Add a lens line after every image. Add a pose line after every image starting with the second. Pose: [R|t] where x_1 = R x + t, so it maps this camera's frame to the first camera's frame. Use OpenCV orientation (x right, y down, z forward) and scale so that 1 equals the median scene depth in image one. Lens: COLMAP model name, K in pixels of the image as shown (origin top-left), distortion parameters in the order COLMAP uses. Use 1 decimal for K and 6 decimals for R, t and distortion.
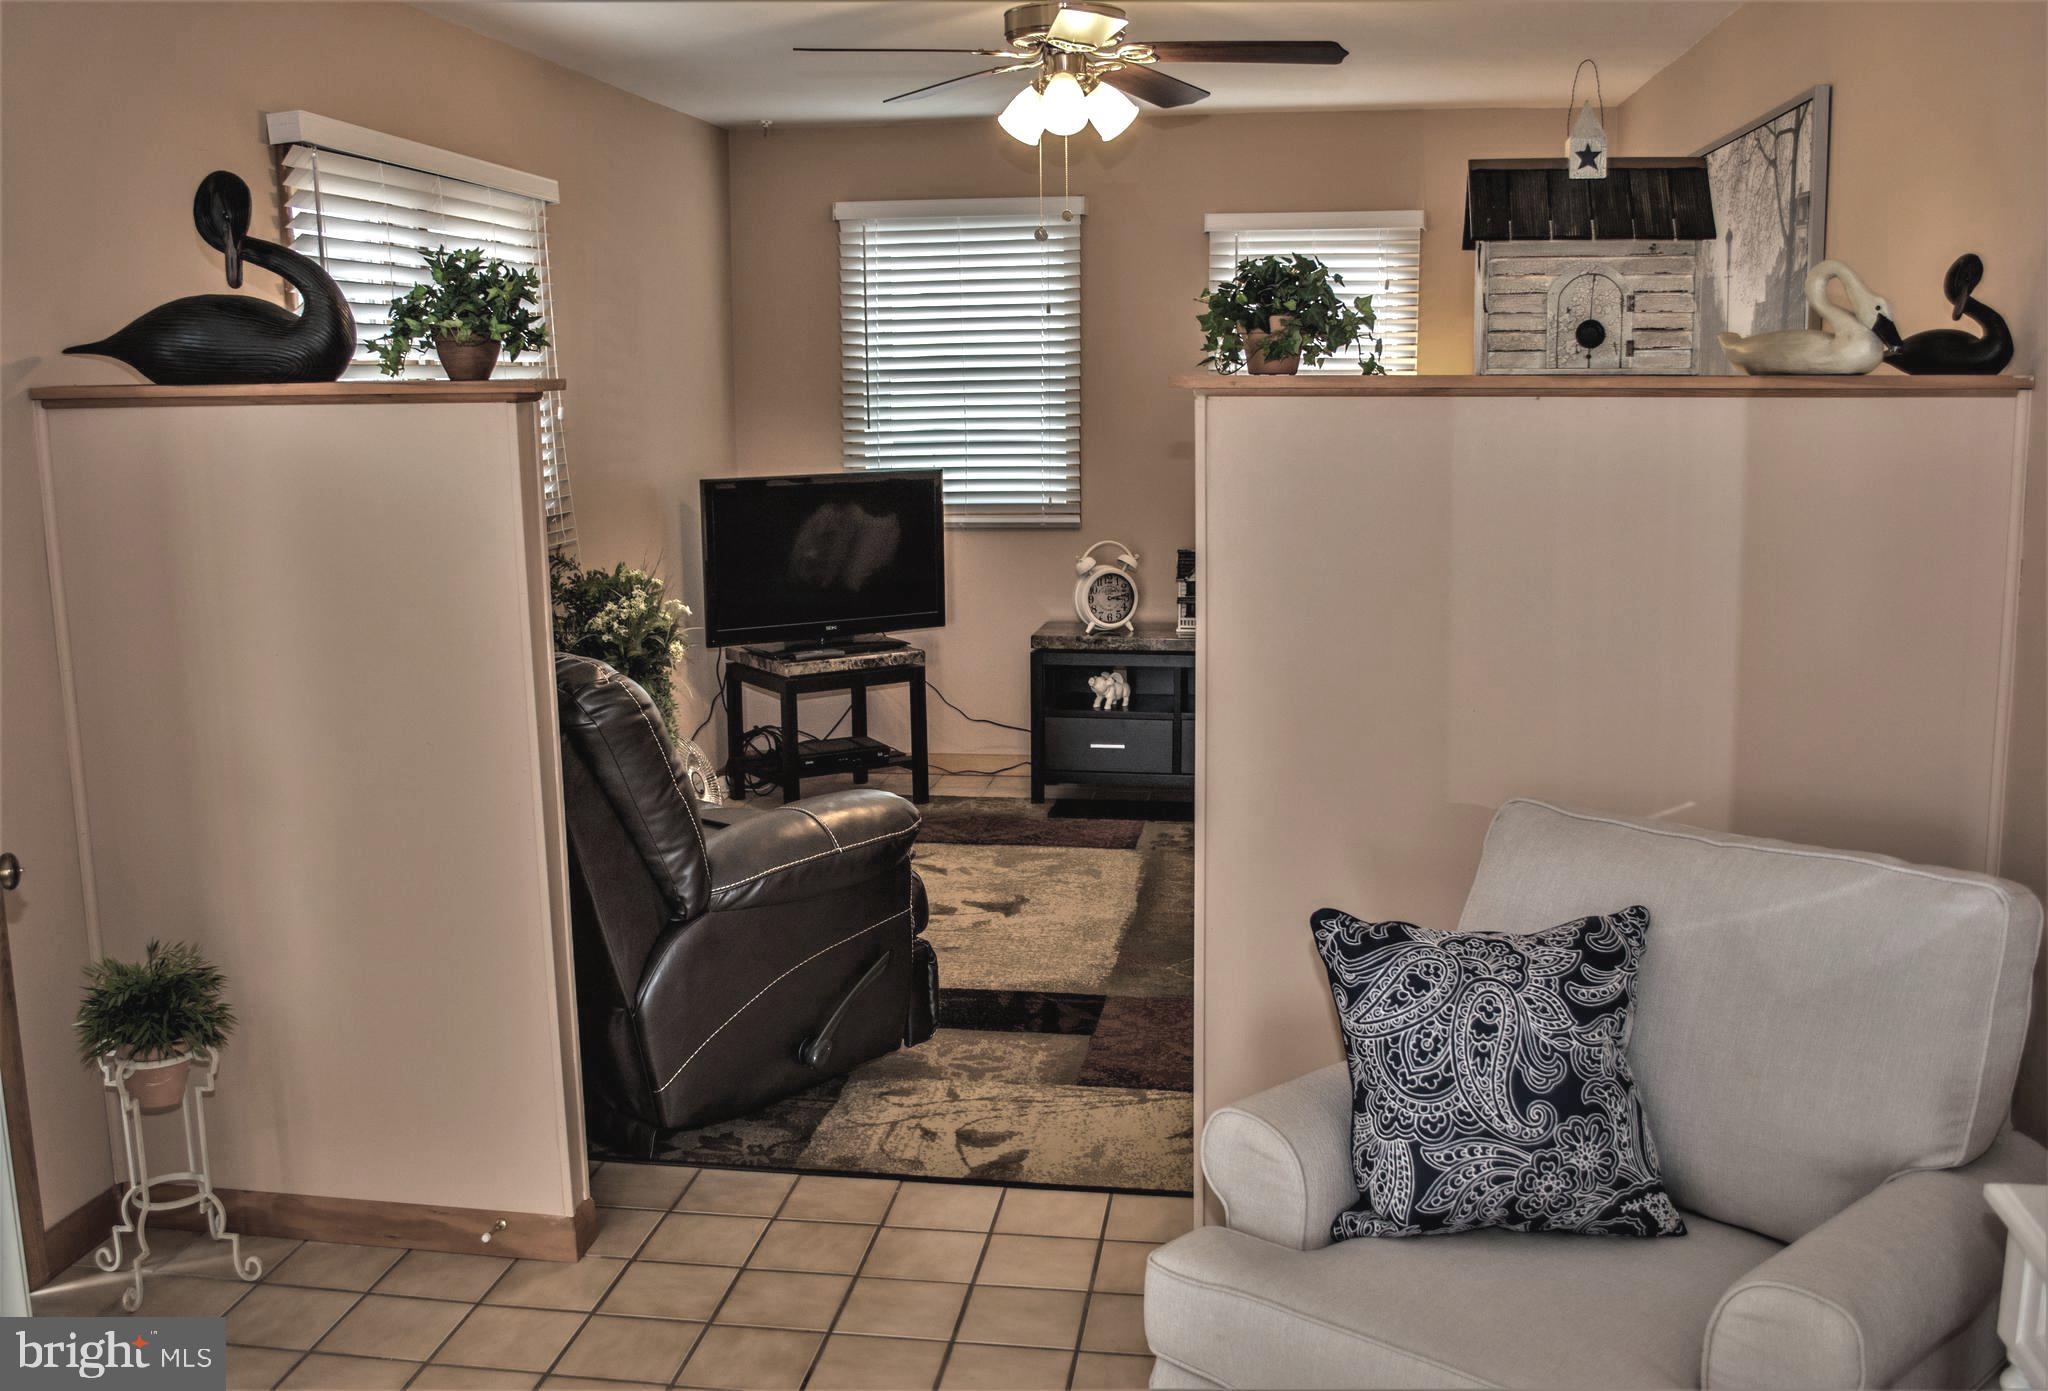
lens RADIAL K [[1959.3, 0, 1033.7], [0, 1959.3, 689.6], [0, 0, 1]] dist [-0.059884, 0.000000]
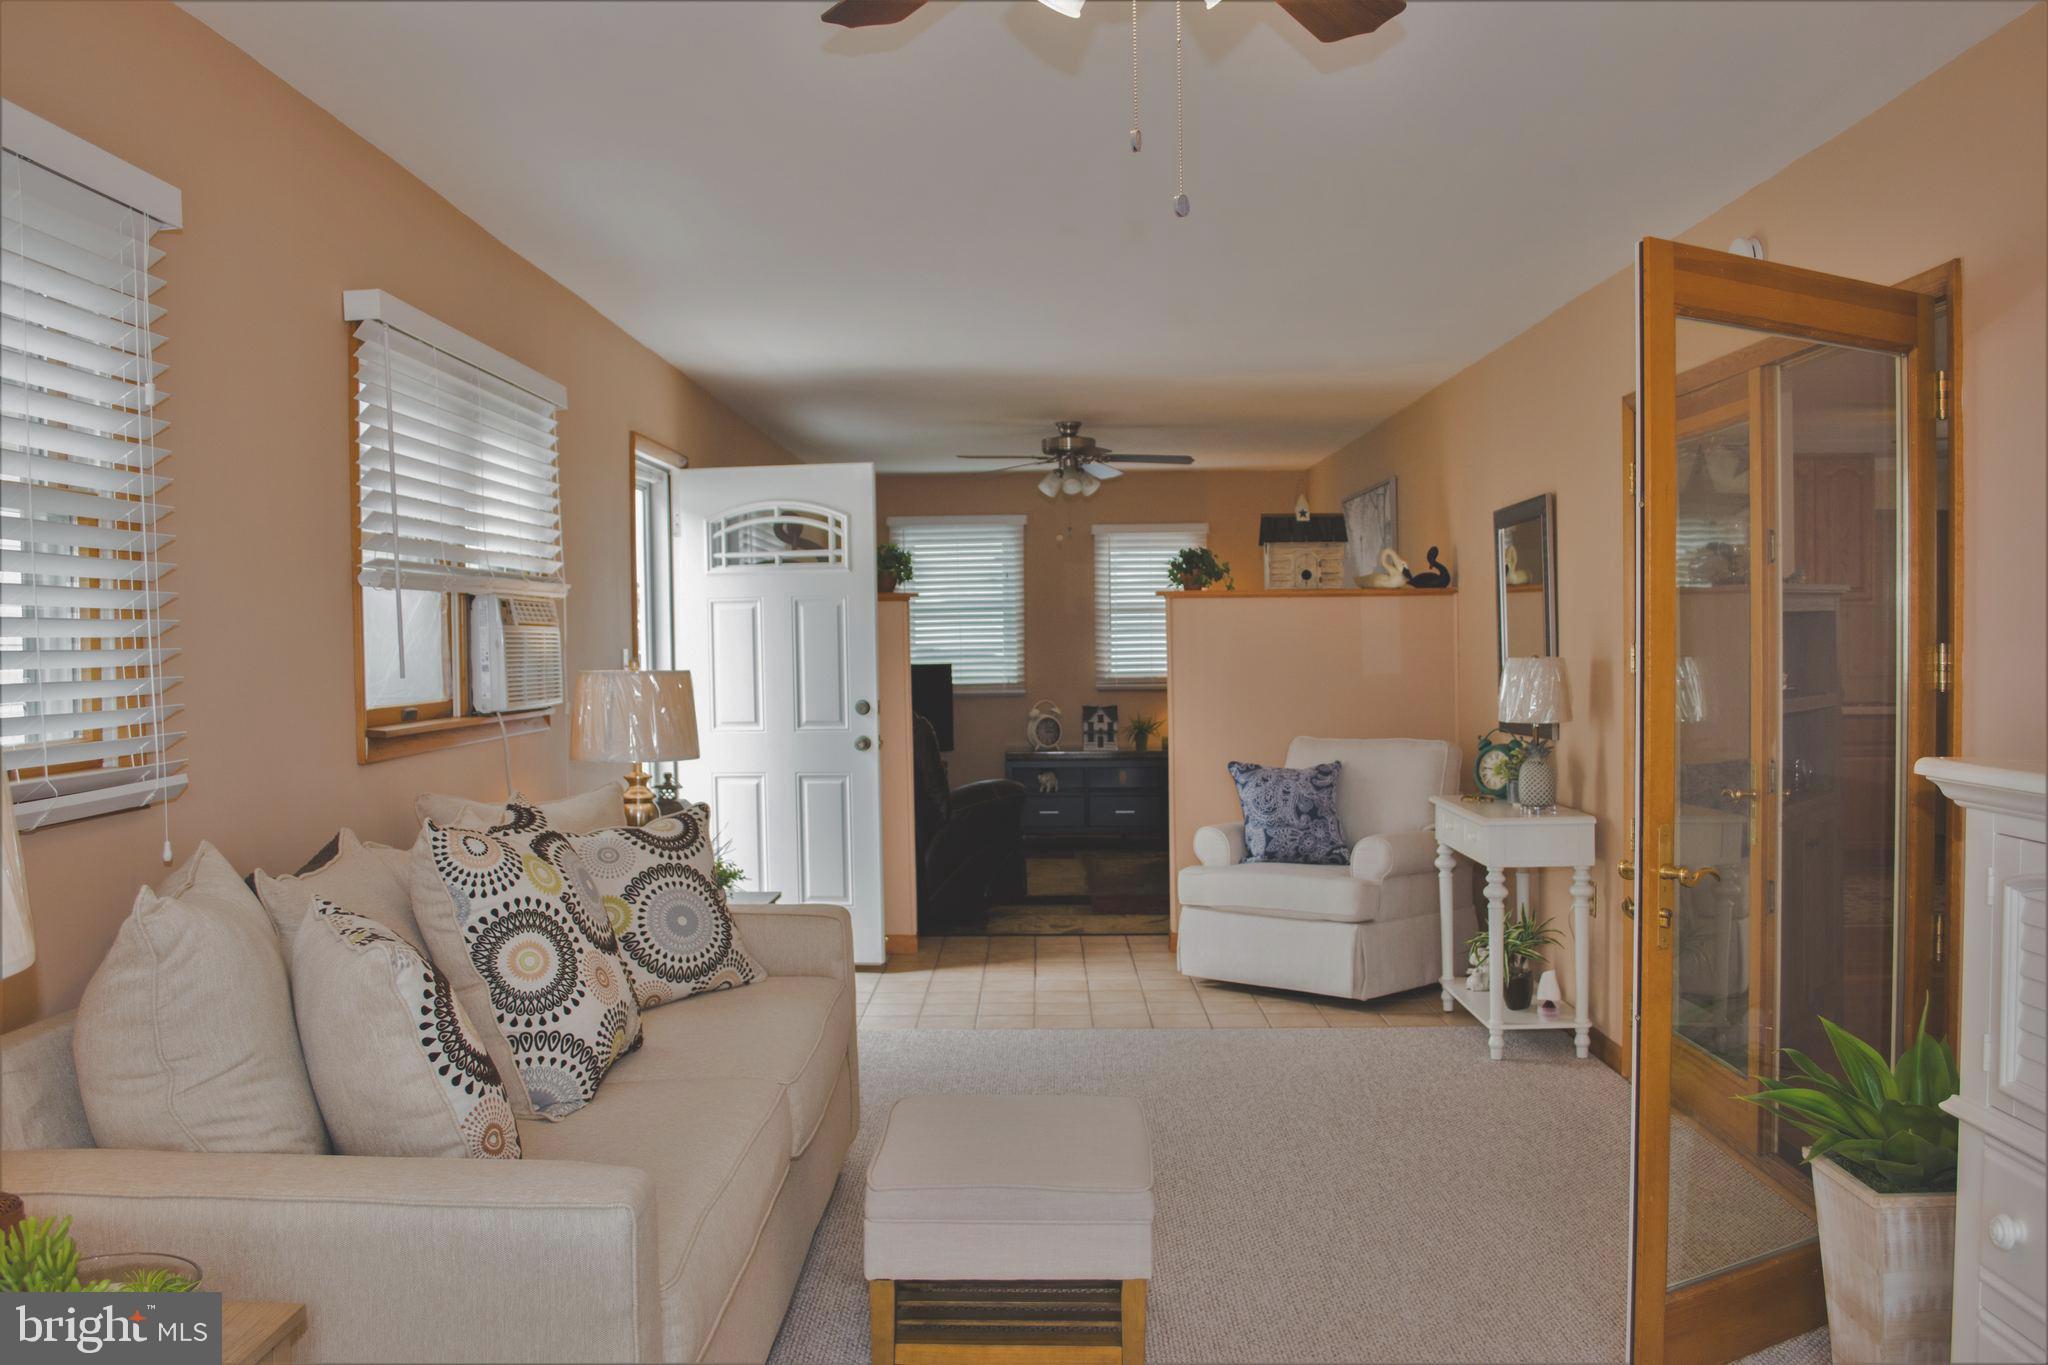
lens RADIAL K [[1722.7, 0, 1030.4], [0, 1722.7, 694.8], [0, 0, 1]] dist [-0.077895, 0.001765]
pose [[0.991486, -0.009704, 0.129854, -0.192838], [0.026866, 0.991008, -0.131074, 0.134962], [-0.127415, 0.133447, 0.982831, -0.608315]]
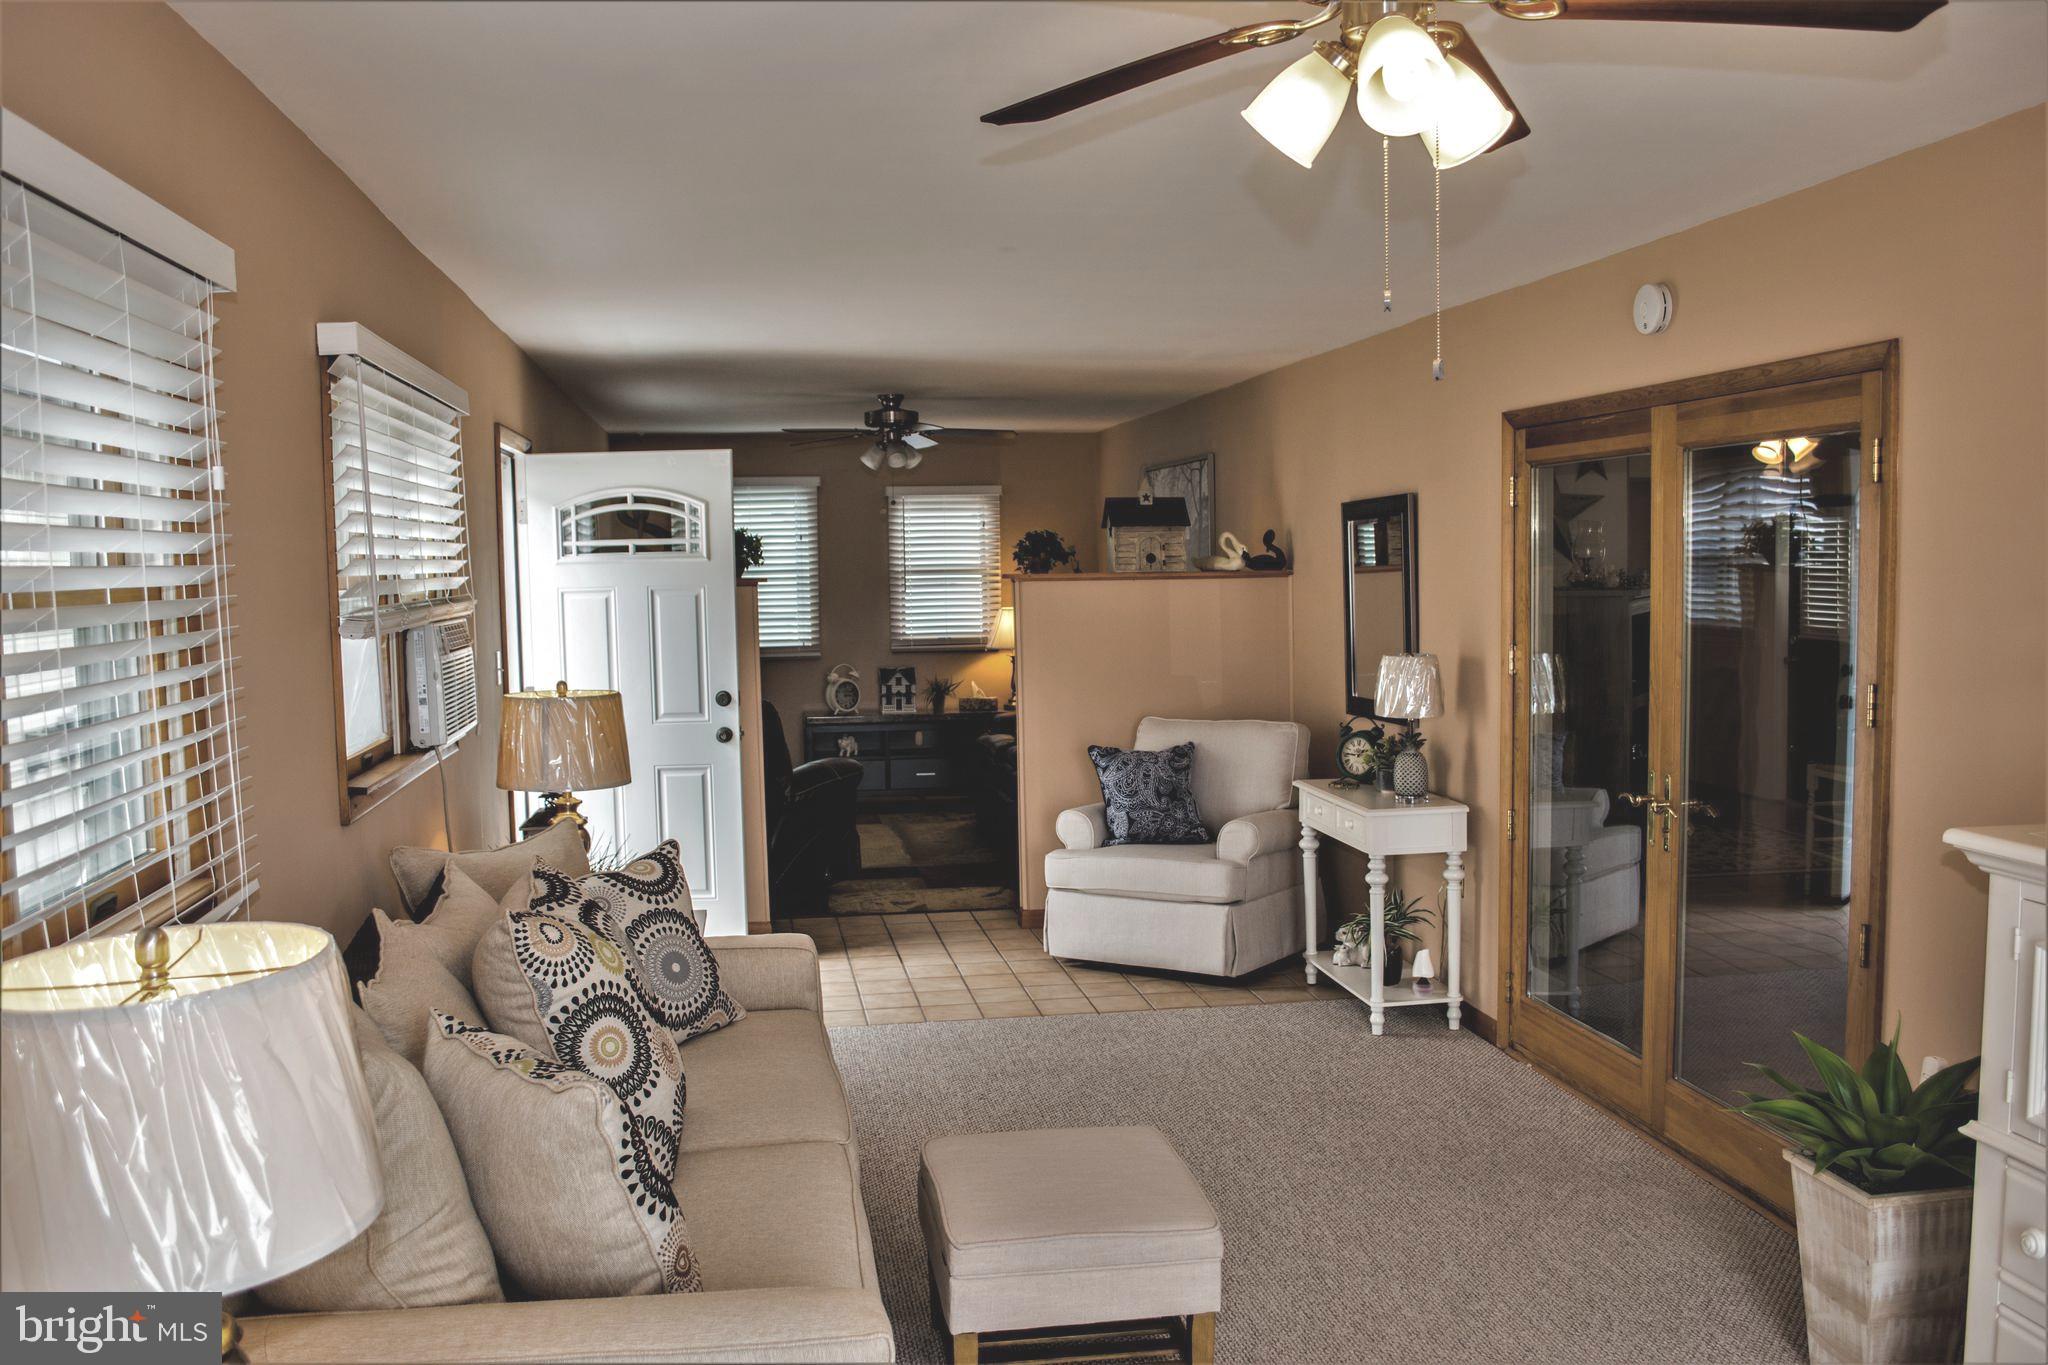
lens RADIAL K [[1722.7, 0, 1037.7], [0, 1722.7, 696.6], [0, 0, 1]] dist [-0.077895, 0.001765]
pose [[0.951894, -0.032348, 0.304716, -0.291215], [0.058696, 0.995247, -0.077705, 0.093161], [-0.300754, 0.091852, 0.949268, -0.600526]]
